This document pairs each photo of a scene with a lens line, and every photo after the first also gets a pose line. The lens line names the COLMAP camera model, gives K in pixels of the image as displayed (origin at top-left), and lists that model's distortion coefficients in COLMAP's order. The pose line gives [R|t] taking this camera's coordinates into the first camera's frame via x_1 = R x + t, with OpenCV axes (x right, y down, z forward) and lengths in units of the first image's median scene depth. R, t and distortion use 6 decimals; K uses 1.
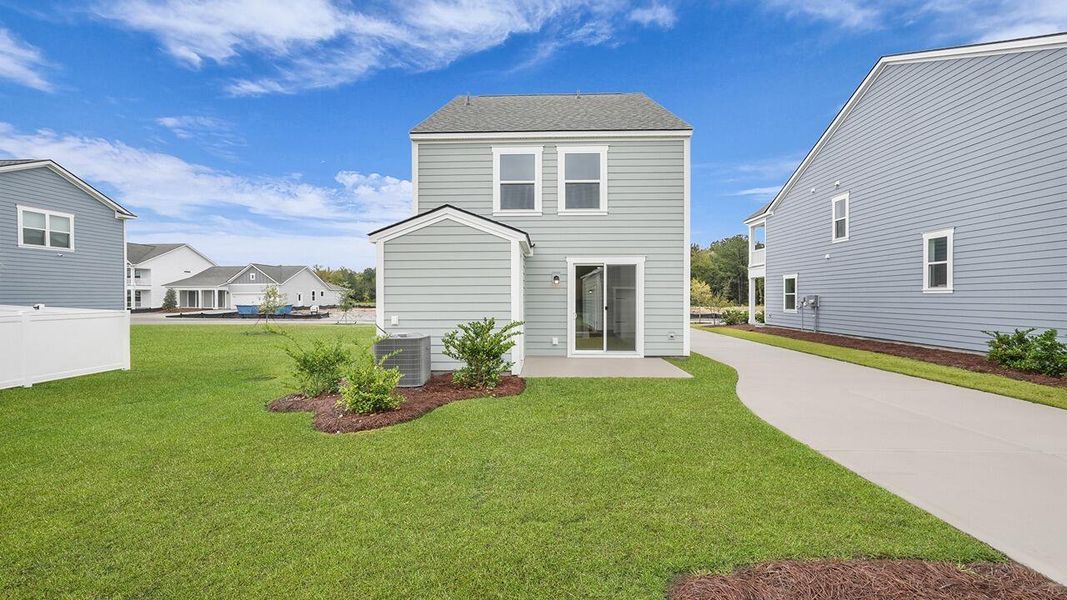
lens RADIAL K [[481.0, 0, 530.5], [0, 481.0, 300.7], [0, 0, 1]] dist [-0.002188, 0.001537]
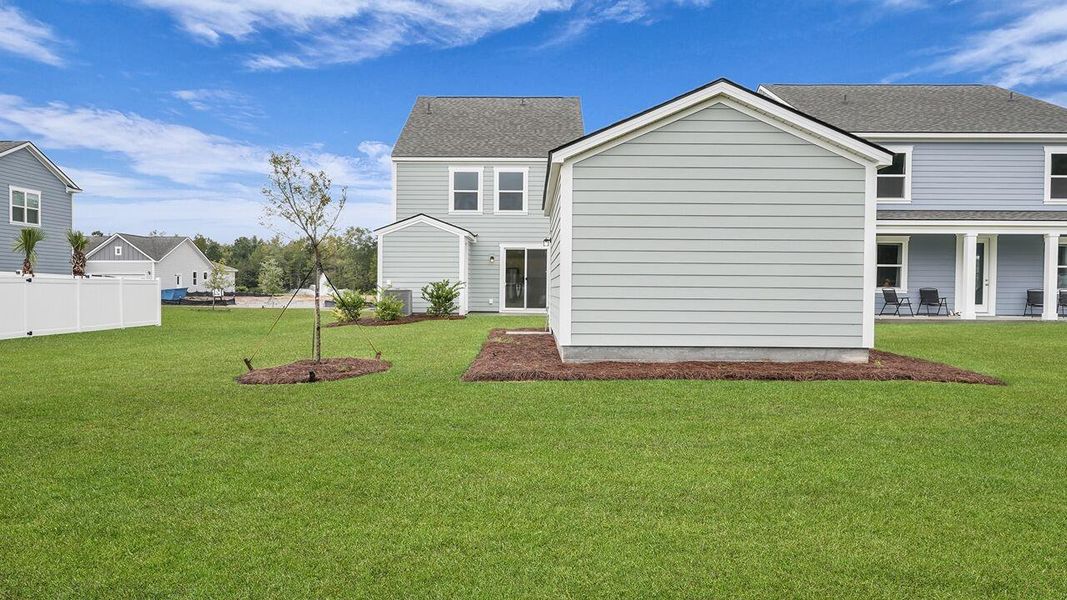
lens RADIAL K [[834.2, 0, 495.8], [0, 834.2, 283.9], [0, 0, 1]] dist [-0.008488, -0.009851]
pose [[0.999822, 0.011721, -0.014795, 0.102887], [-0.011935, 0.999825, -0.014420, 0.066691], [0.014624, 0.014594, 0.999787, -1.498243]]
